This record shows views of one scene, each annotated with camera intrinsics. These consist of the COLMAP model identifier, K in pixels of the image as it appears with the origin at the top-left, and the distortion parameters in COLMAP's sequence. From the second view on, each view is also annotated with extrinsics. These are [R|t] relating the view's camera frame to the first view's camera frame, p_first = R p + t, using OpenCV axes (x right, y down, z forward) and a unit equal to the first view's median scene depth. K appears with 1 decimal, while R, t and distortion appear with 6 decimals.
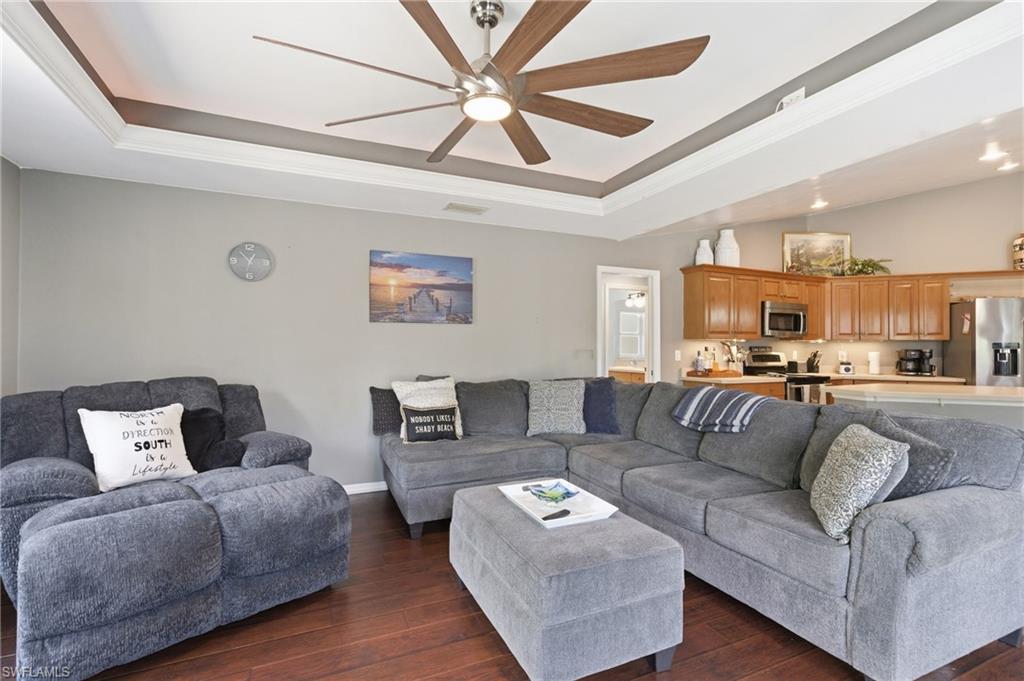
lens RADIAL K [[467.4, 0, 512.9], [0, 467.4, 339.6], [0, 0, 1]] dist [-0.009393, 0.005191]
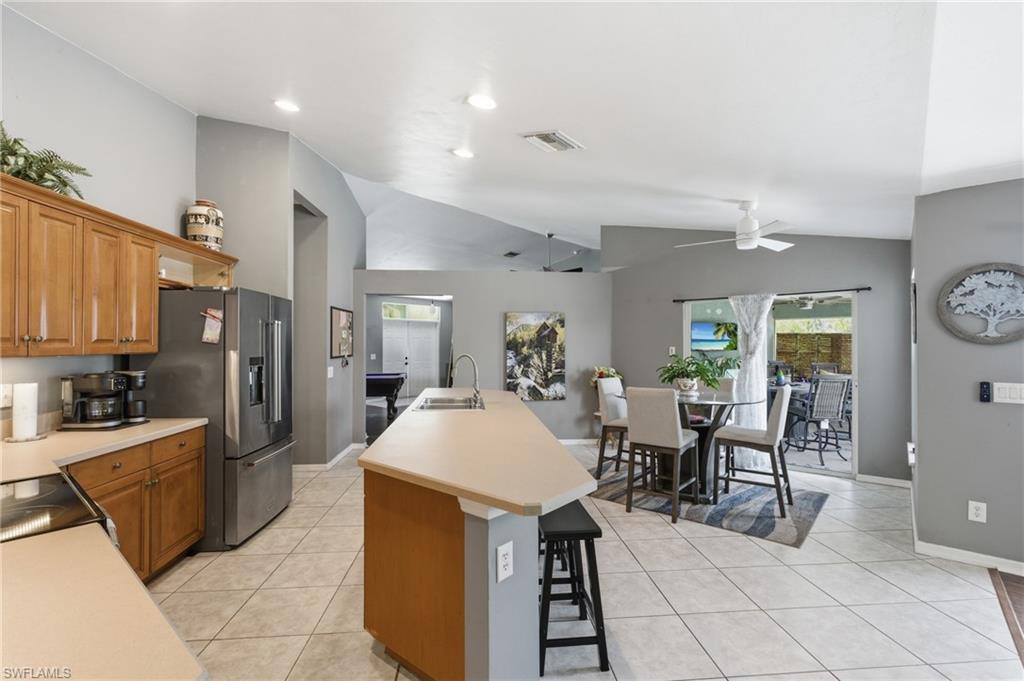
lens RADIAL K [[467.4, 0, 515.3], [0, 467.4, 339.7], [0, 0, 1]] dist [-0.009393, 0.005191]
pose [[-0.428246, 0.004998, 0.903648, 0.258827], [-0.015254, 0.999802, -0.012759, -0.014624], [-0.903533, -0.019248, -0.428085, 0.886086]]
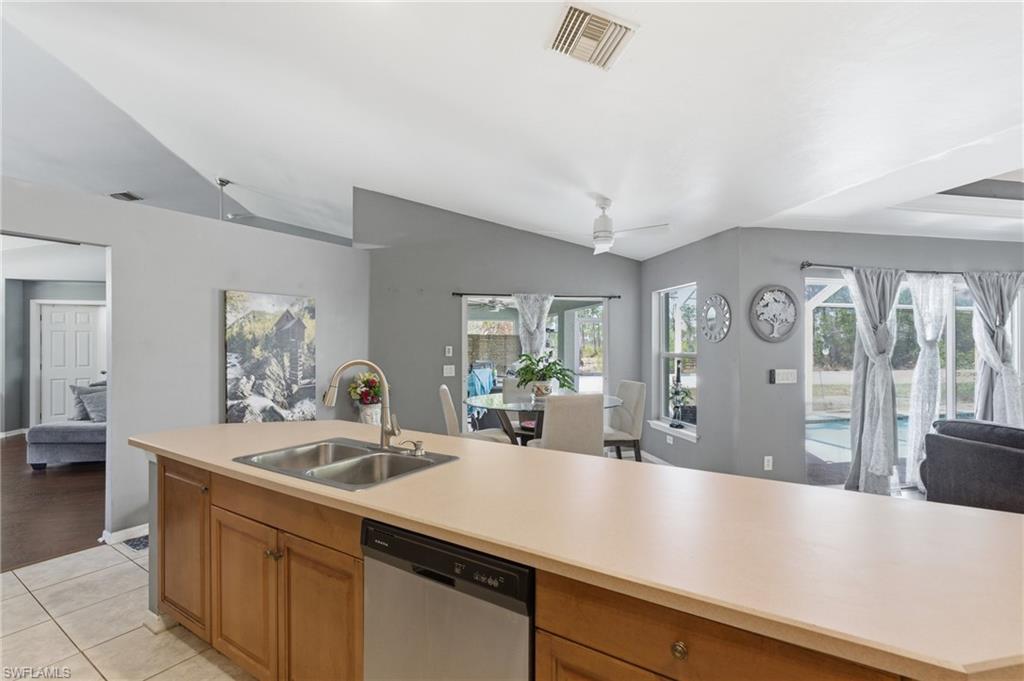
lens RADIAL K [[467.4, 0, 518.4], [0, 467.4, 344.4], [0, 0, 1]] dist [-0.009393, 0.005191]
pose [[-0.974682, -0.003228, 0.223574, 0.748844], [-0.006278, 0.999897, -0.012932, -0.009032], [-0.223509, -0.014009, -0.974601, 0.992747]]
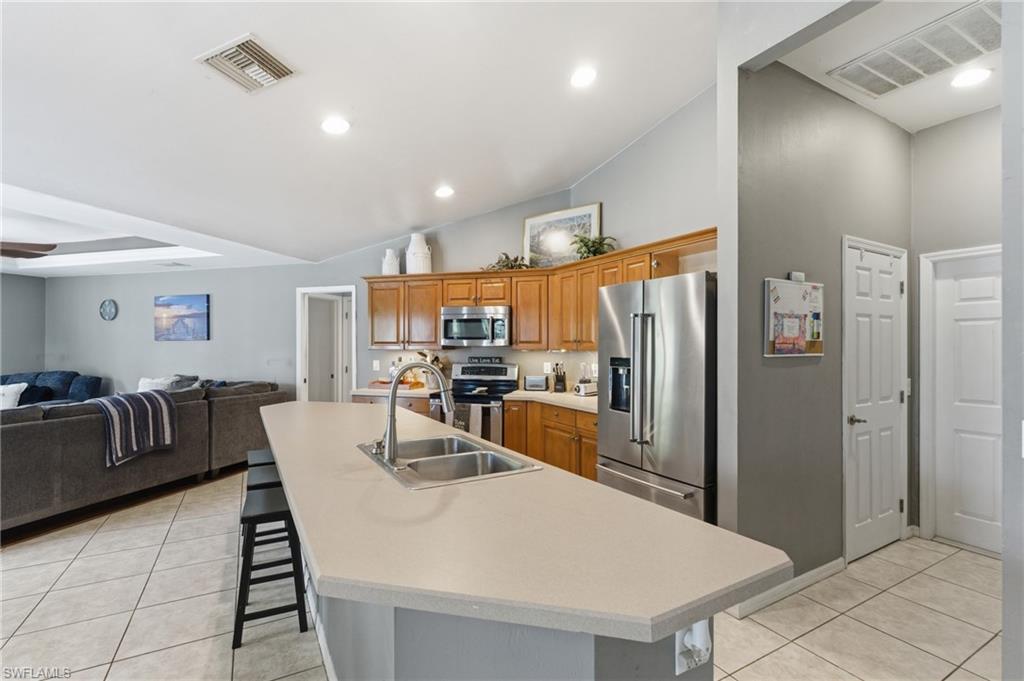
lens RADIAL K [[467.4, 0, 515.4], [0, 467.4, 344.8], [0, 0, 1]] dist [-0.009393, 0.005191]
pose [[0.767701, -0.003729, -0.640797, 1.253701], [0.012892, 0.999871, 0.009626, -0.017148], [0.640679, -0.015651, 0.767650, 0.409884]]
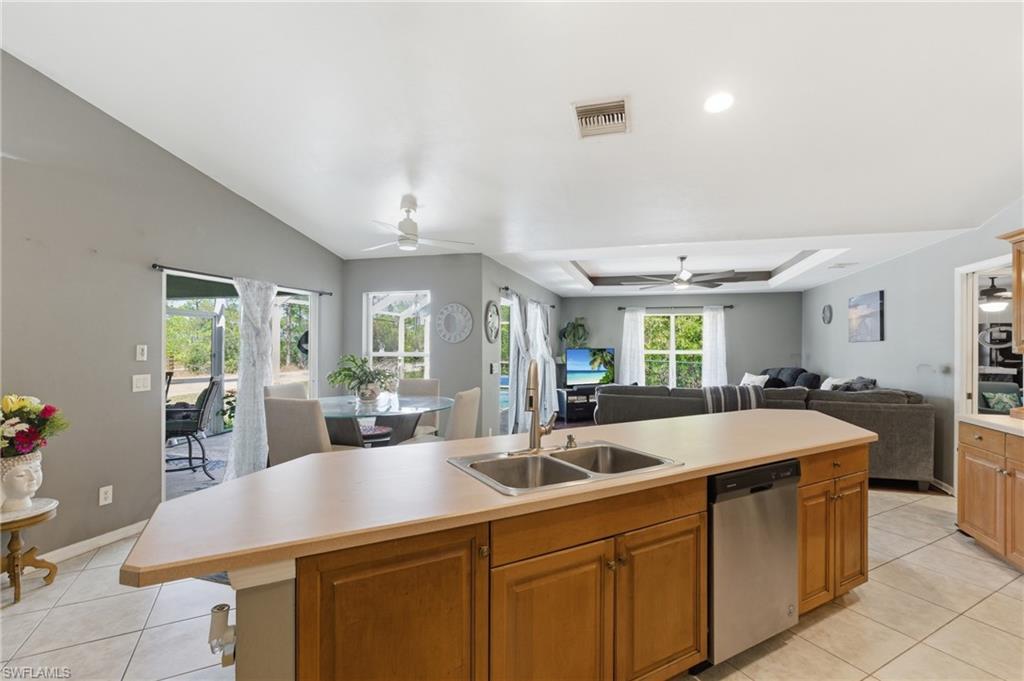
lens RADIAL K [[467.4, 0, 515.9], [0, 467.4, 345.8], [0, 0, 1]] dist [-0.009393, 0.005191]
pose [[-0.650904, -0.007077, -0.759127, 1.263095], [0.003842, 0.999913, -0.012616, -0.006187], [0.759151, -0.011128, -0.650820, 0.865913]]
